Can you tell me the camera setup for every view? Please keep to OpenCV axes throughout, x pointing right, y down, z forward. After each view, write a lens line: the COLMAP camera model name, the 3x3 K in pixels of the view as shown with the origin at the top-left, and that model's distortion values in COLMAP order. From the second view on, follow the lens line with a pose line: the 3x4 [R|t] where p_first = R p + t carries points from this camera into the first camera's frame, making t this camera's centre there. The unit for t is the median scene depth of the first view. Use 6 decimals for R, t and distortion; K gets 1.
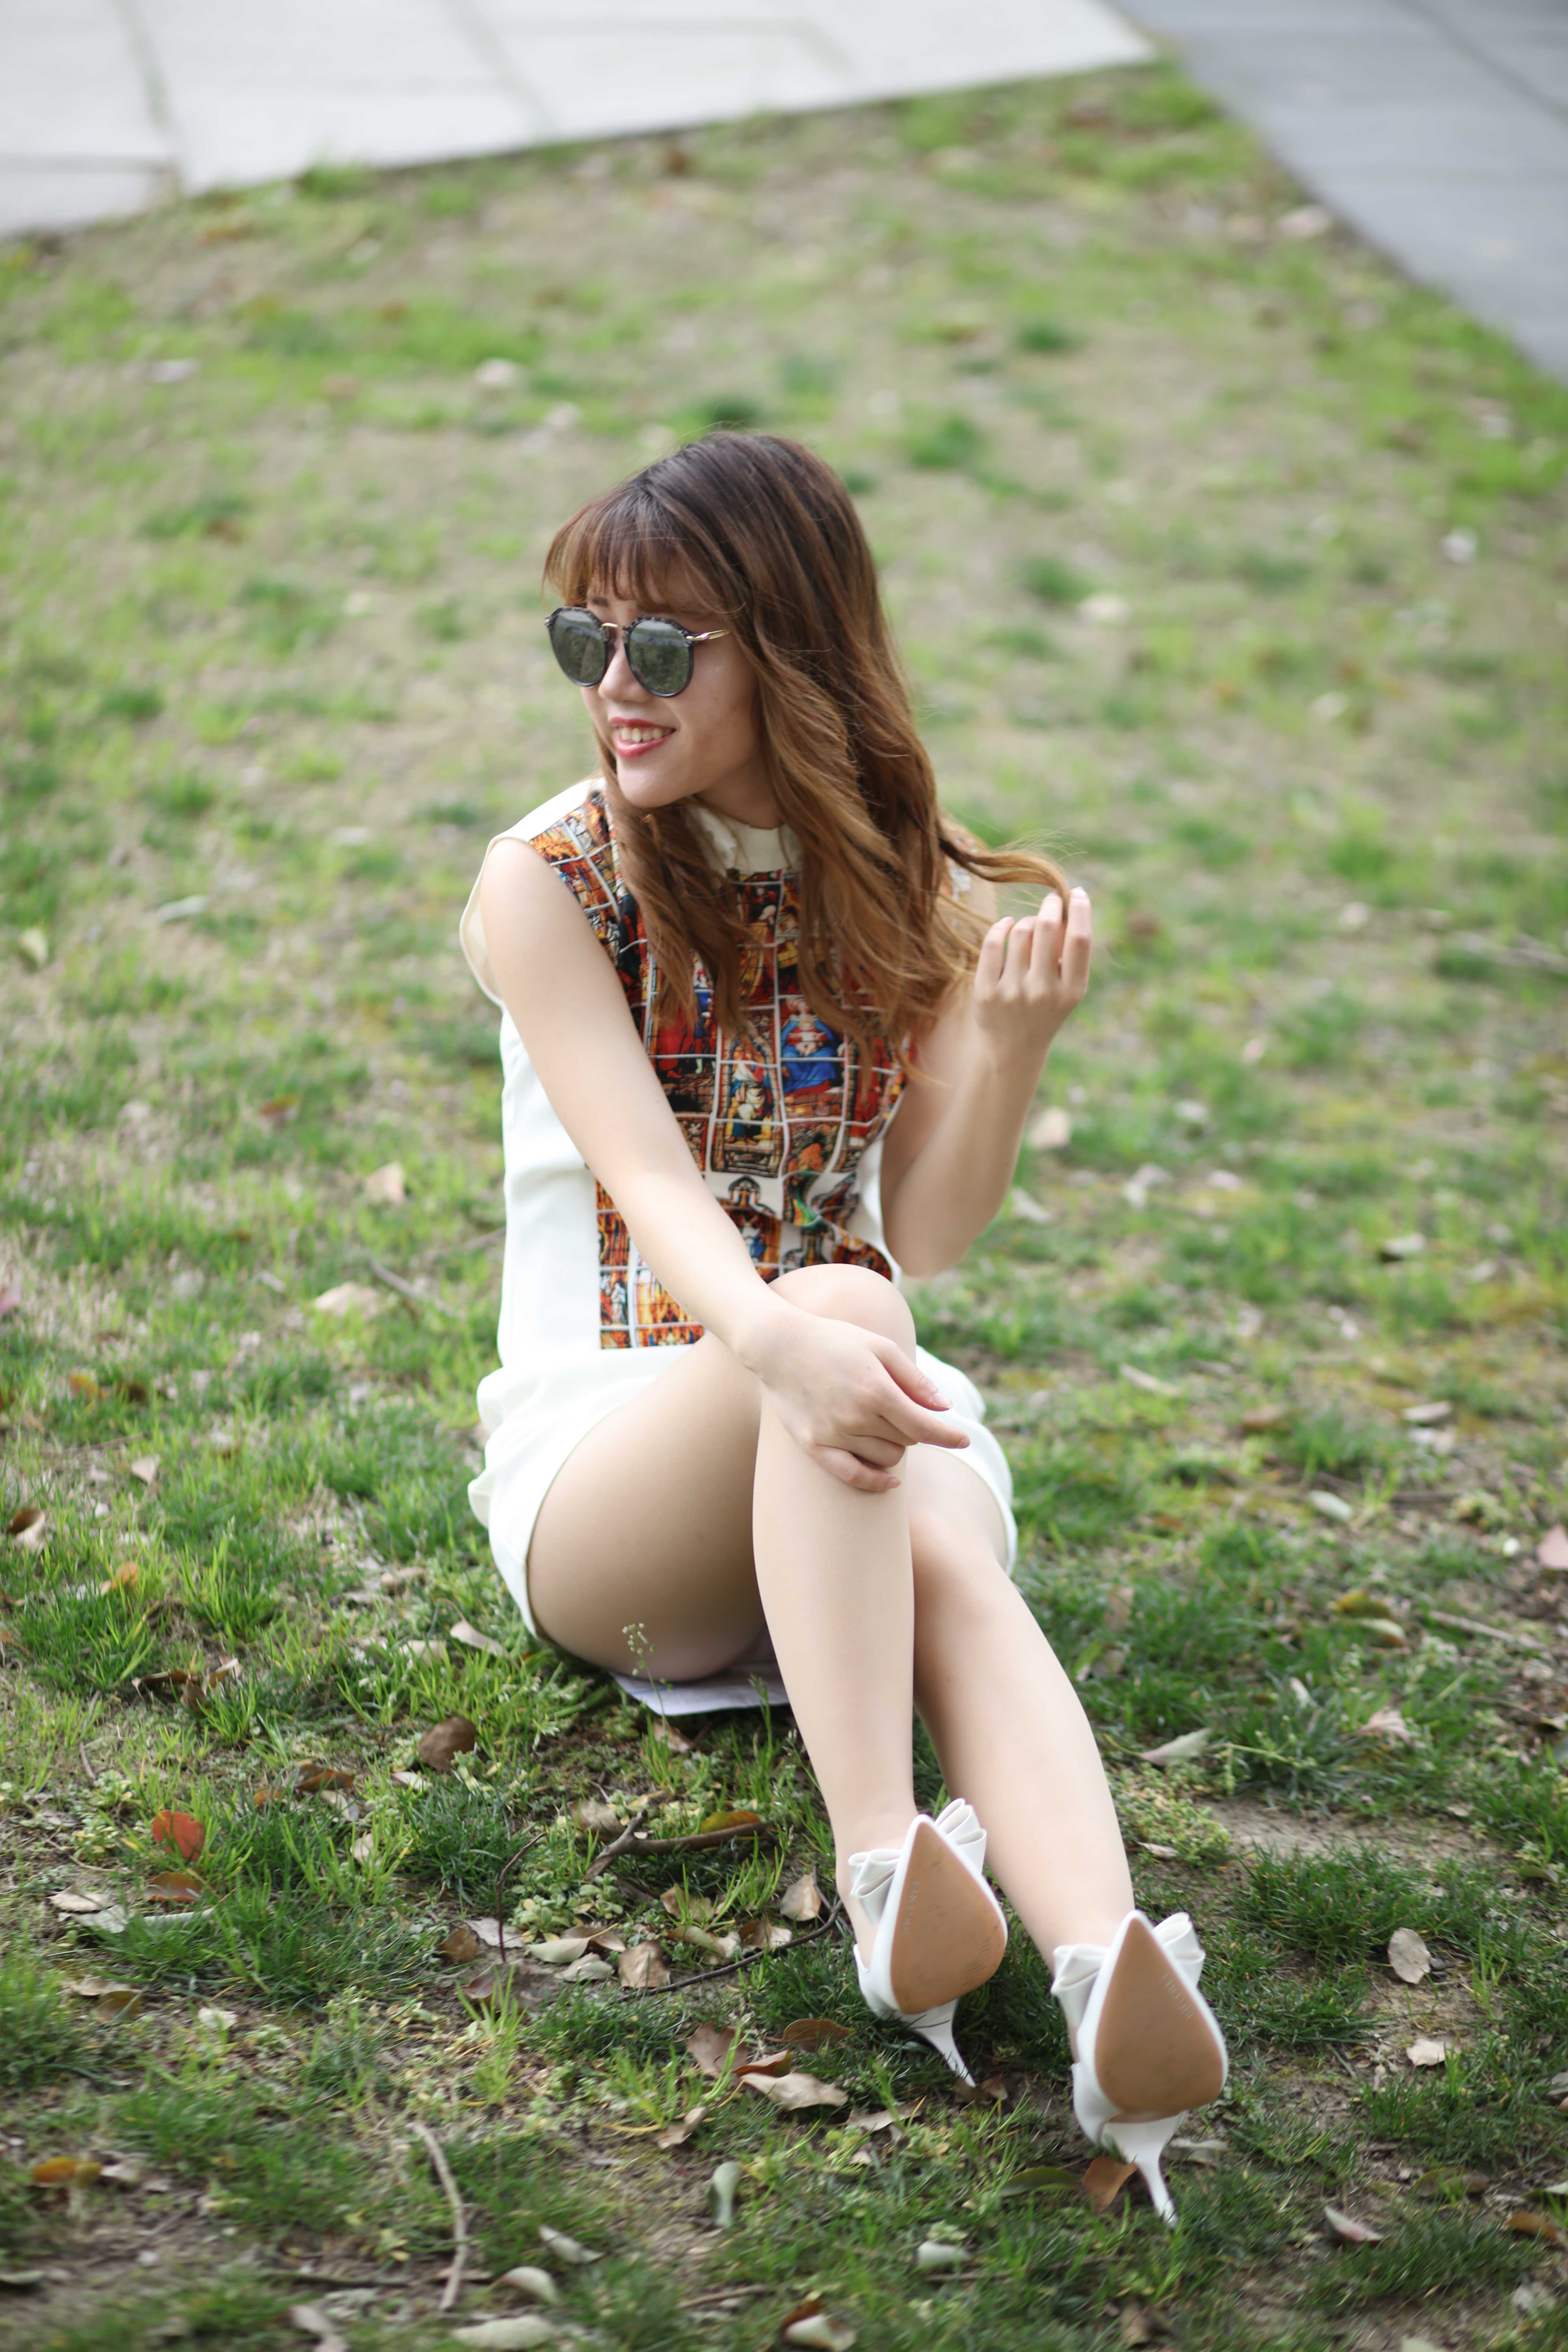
lens RADIAL K [[5747.2, 0, 784.0], [0, 5747.2, 1176.0], [0, 0, 1]] dist [-0.020575, -1.640737]
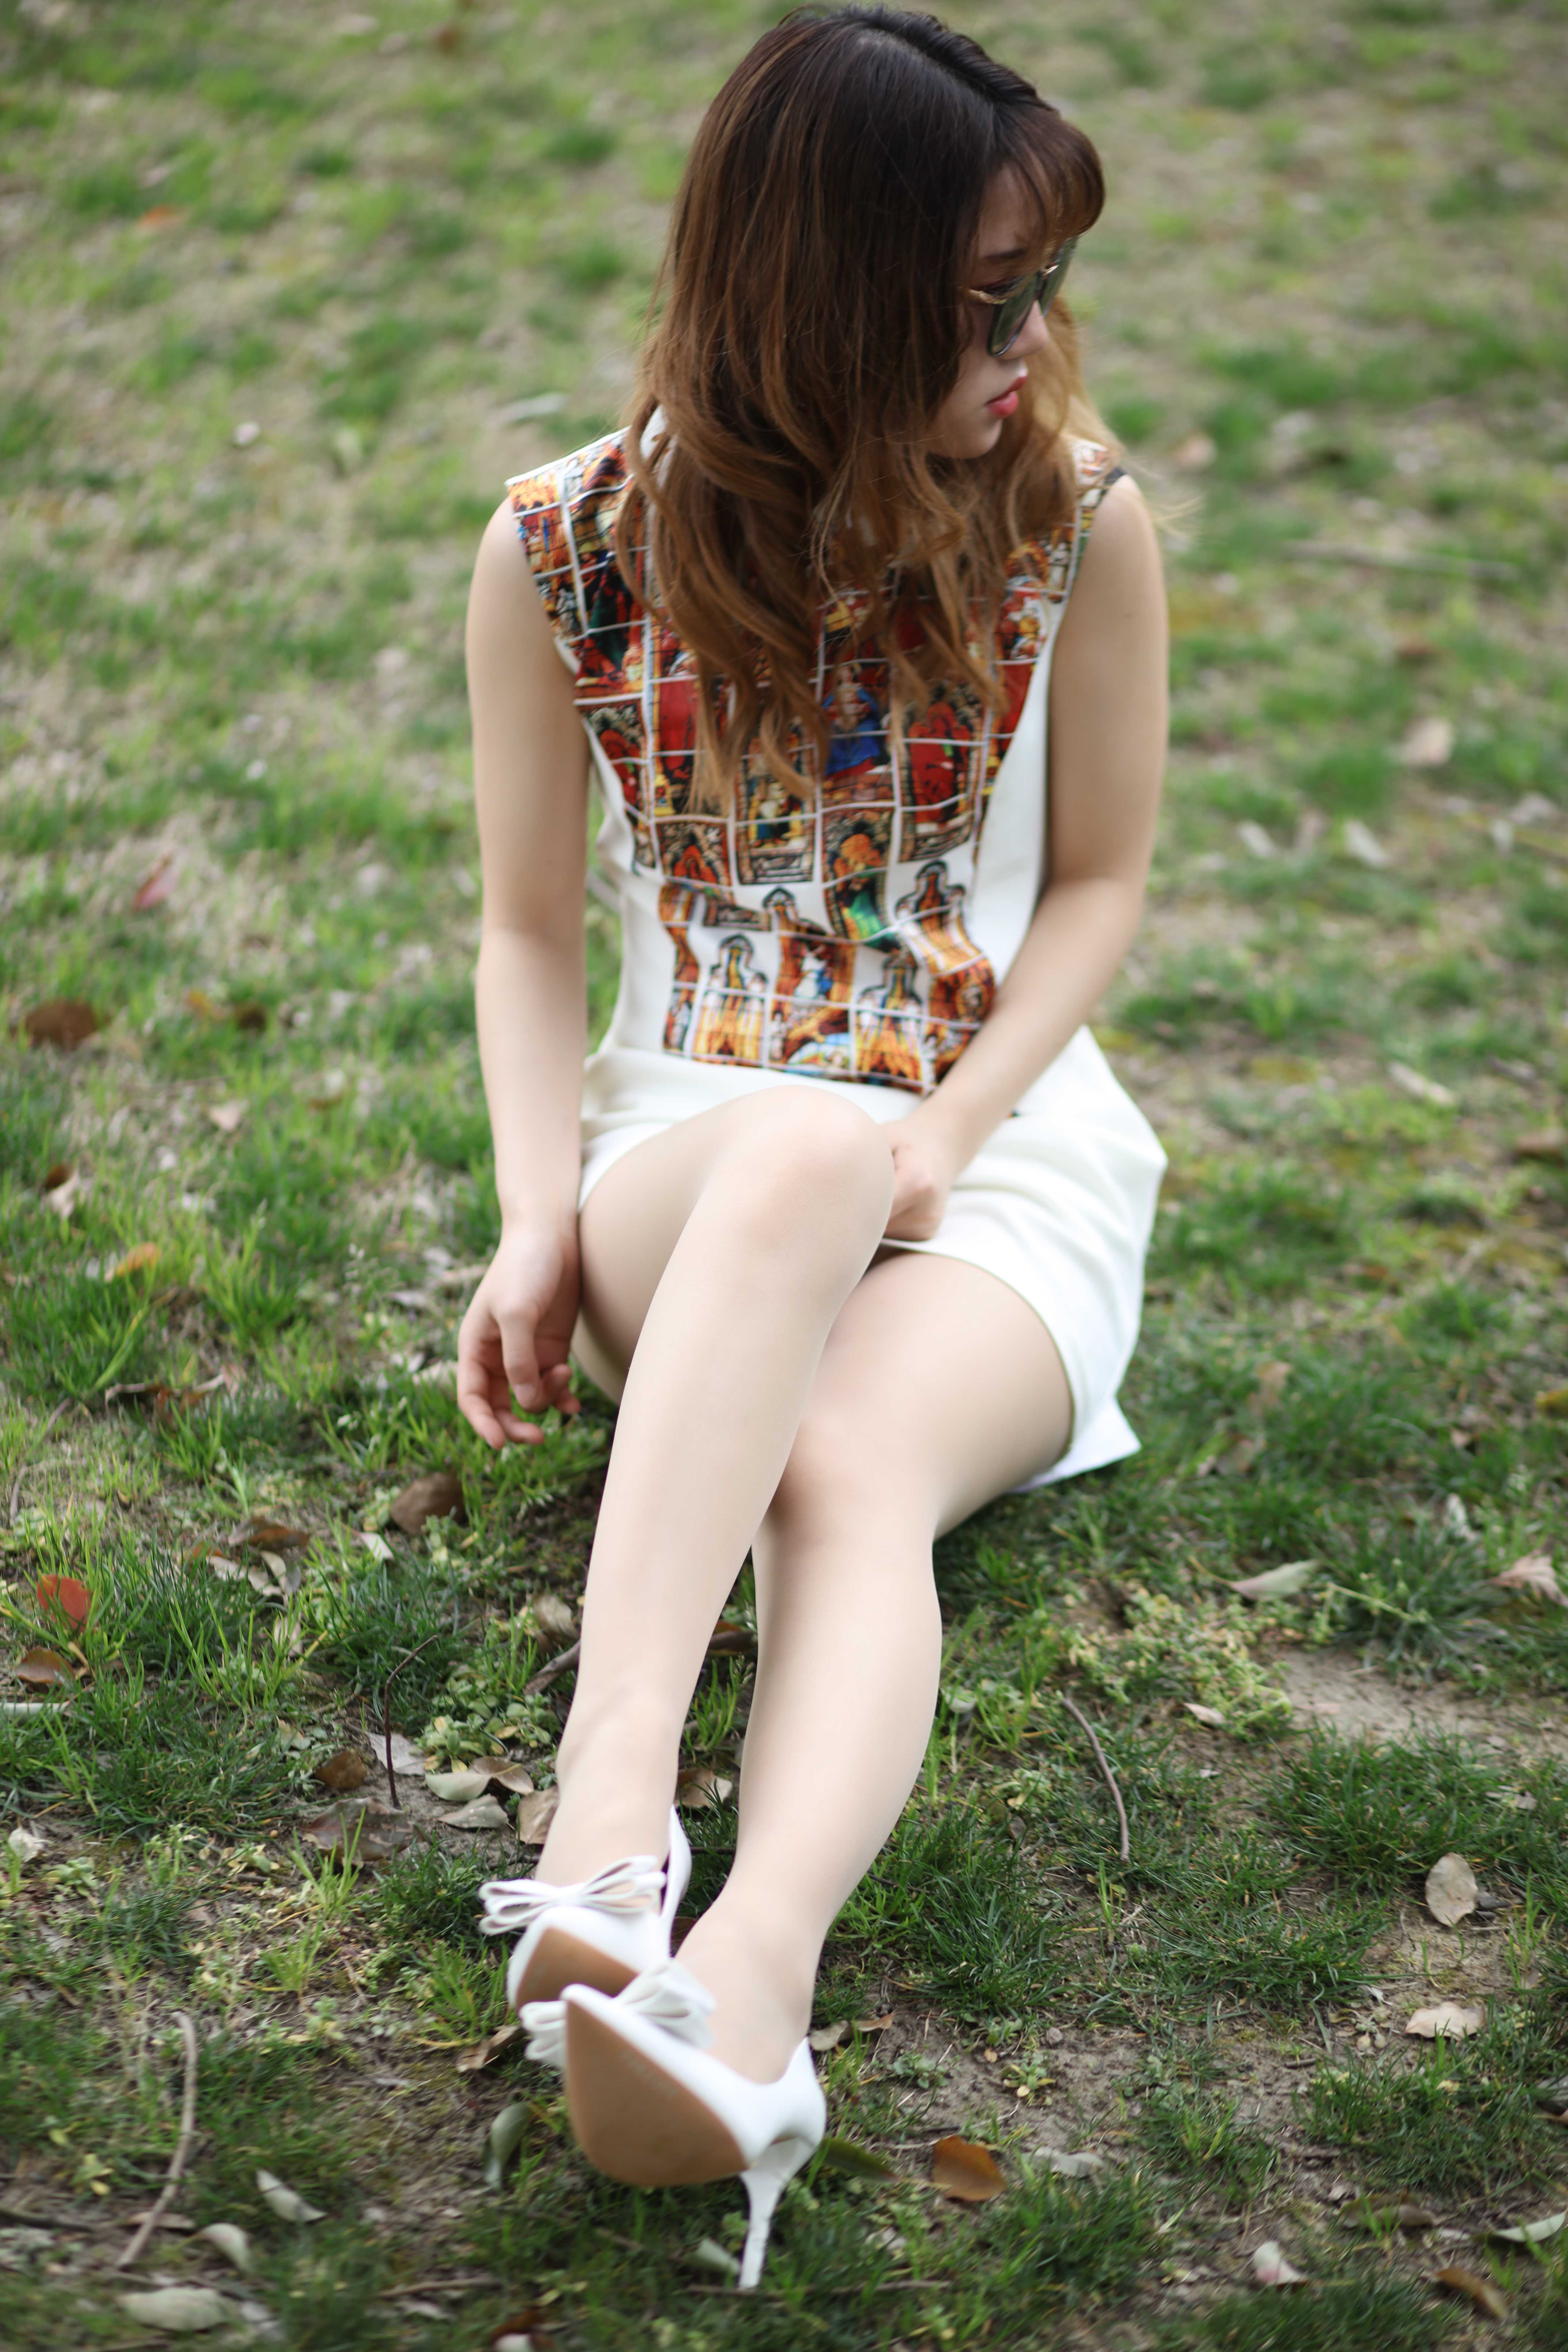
lens RADIAL K [[5769.9, 0, 784.0], [0, 5769.9, 1176.0], [0, 0, 1]] dist [0.029683, -1.948511]
pose [[0.978888, 0.083643, -0.186502, 0.155271], [-0.058596, 0.988976, 0.135988, -0.073474], [0.195821, -0.122189, 0.972998, 0.163948]]
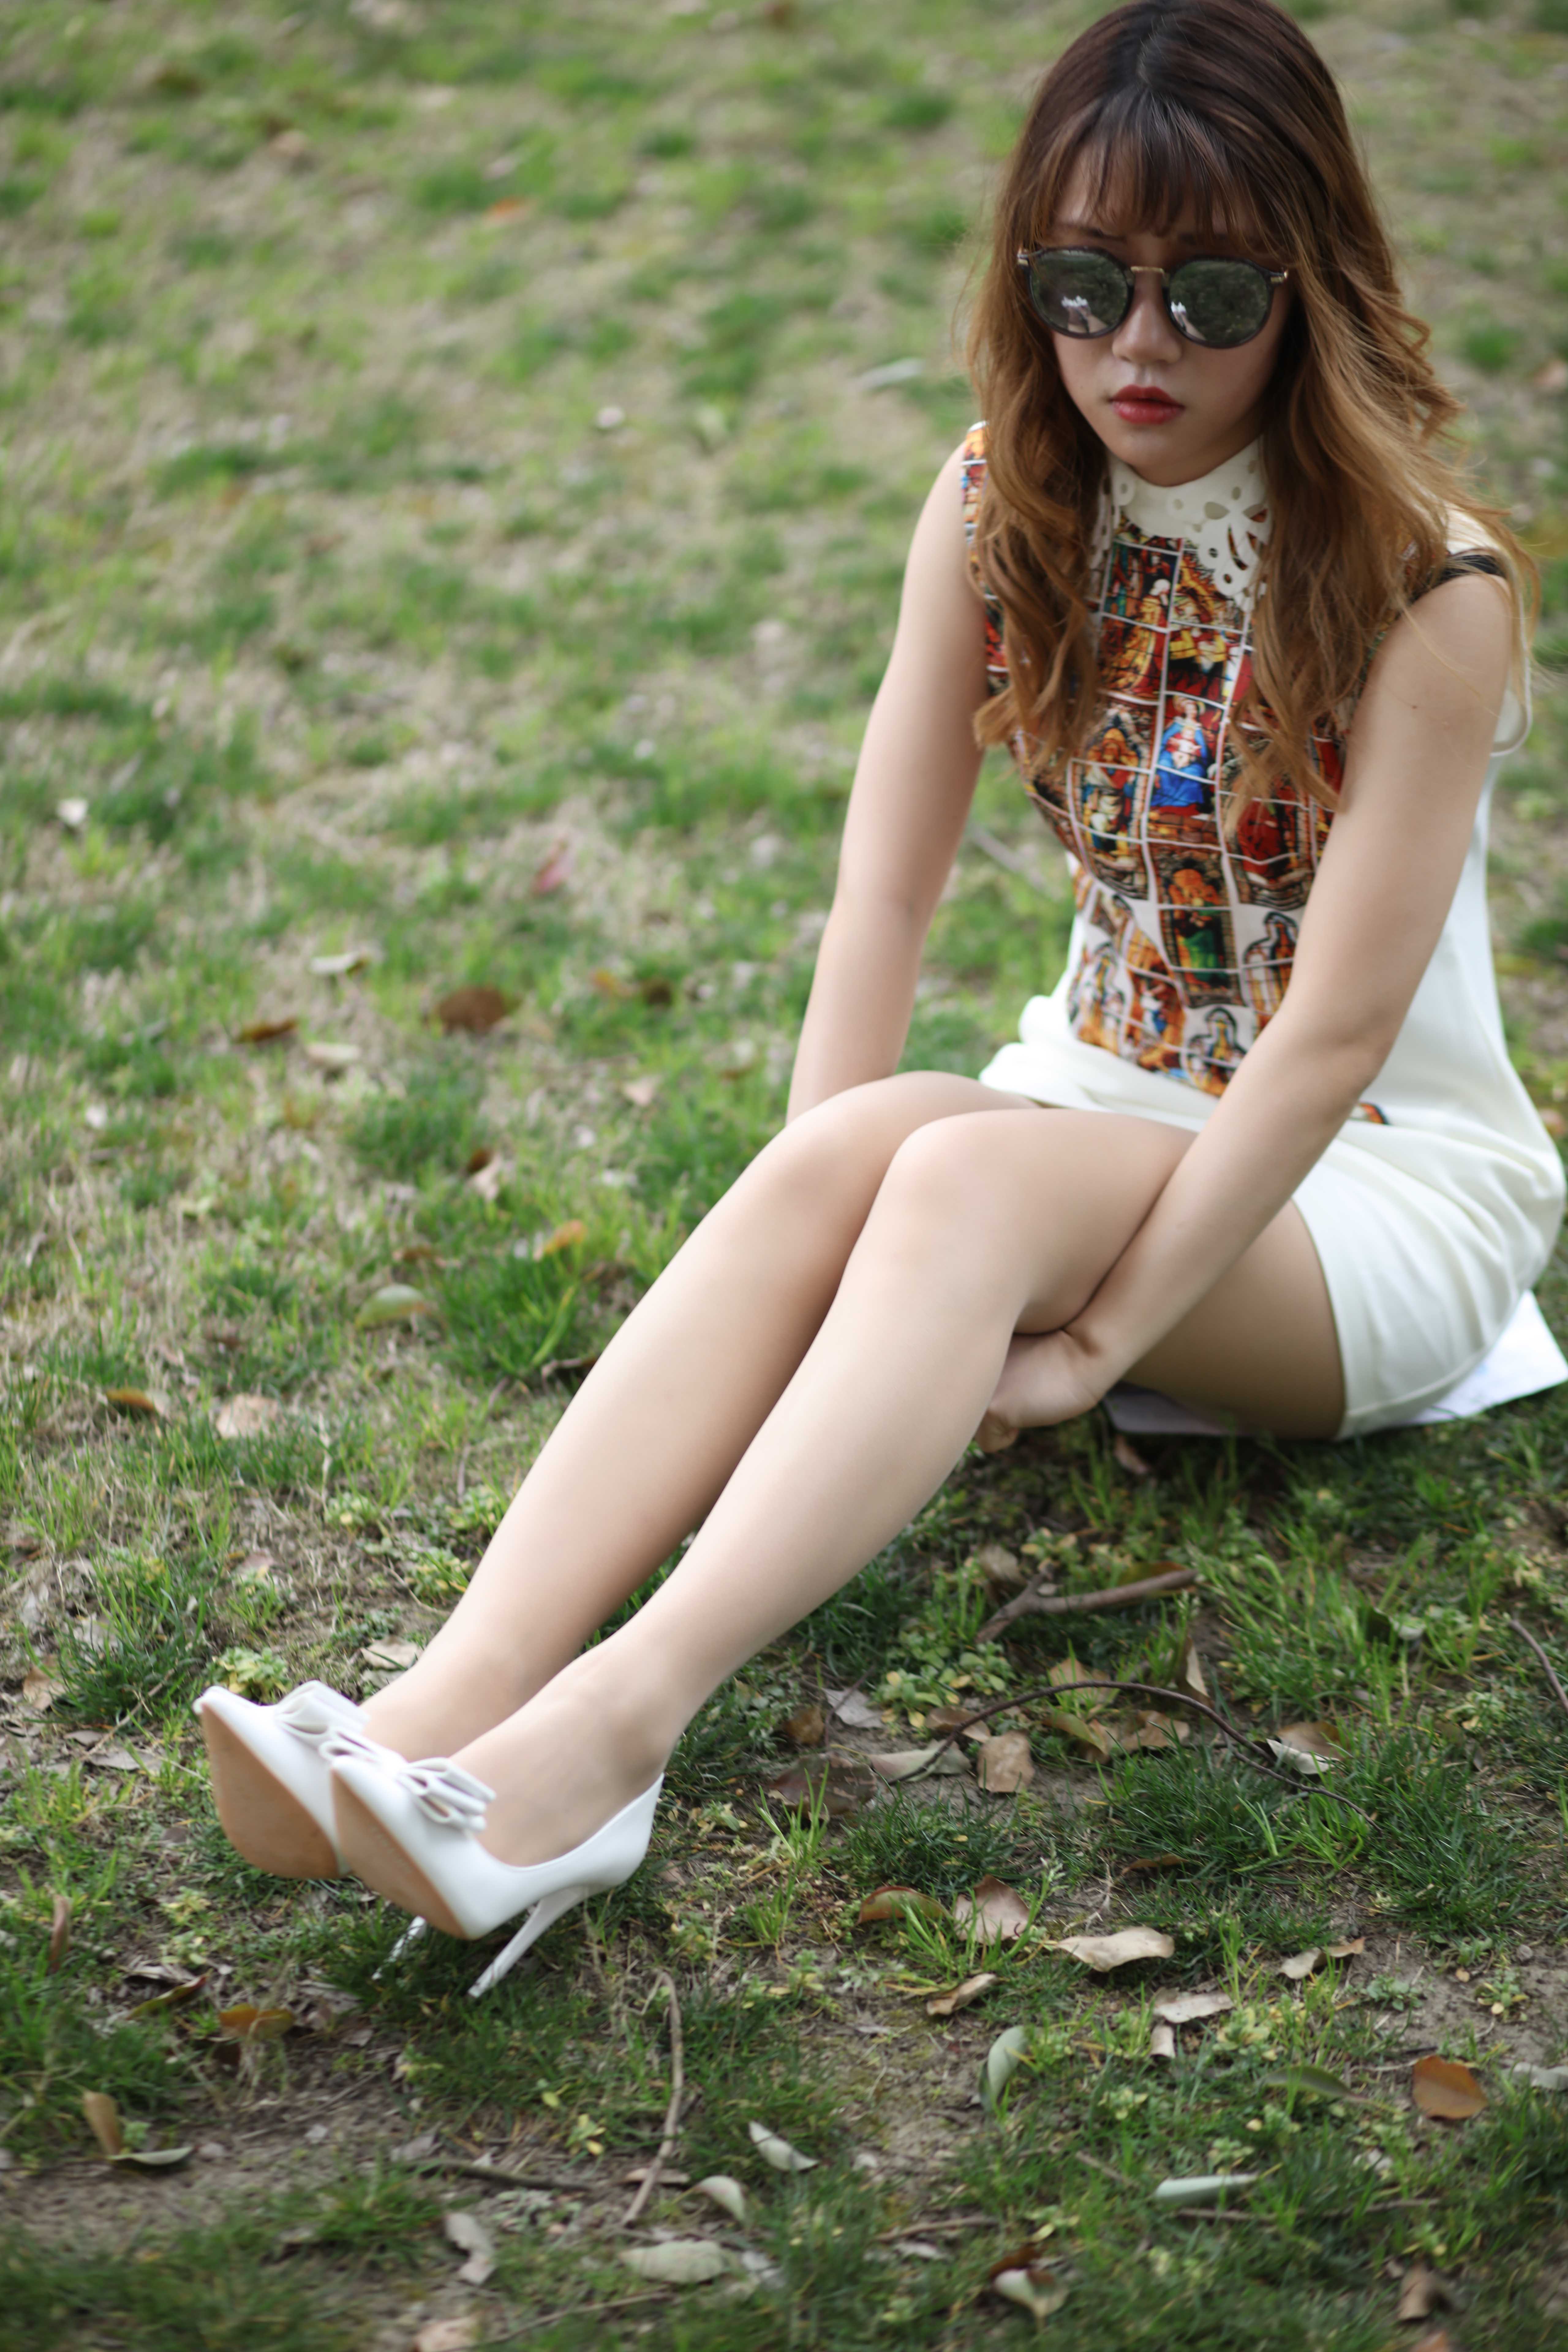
lens RADIAL K [[5769.9, 0, 784.0], [0, 5769.9, 1176.0], [0, 0, 1]] dist [0.029683, -1.948511]
pose [[0.968655, 0.030219, -0.246564, 0.148066], [0.005756, 0.989576, 0.143894, -0.073047], [0.248342, -0.140803, 0.958384, 0.152477]]
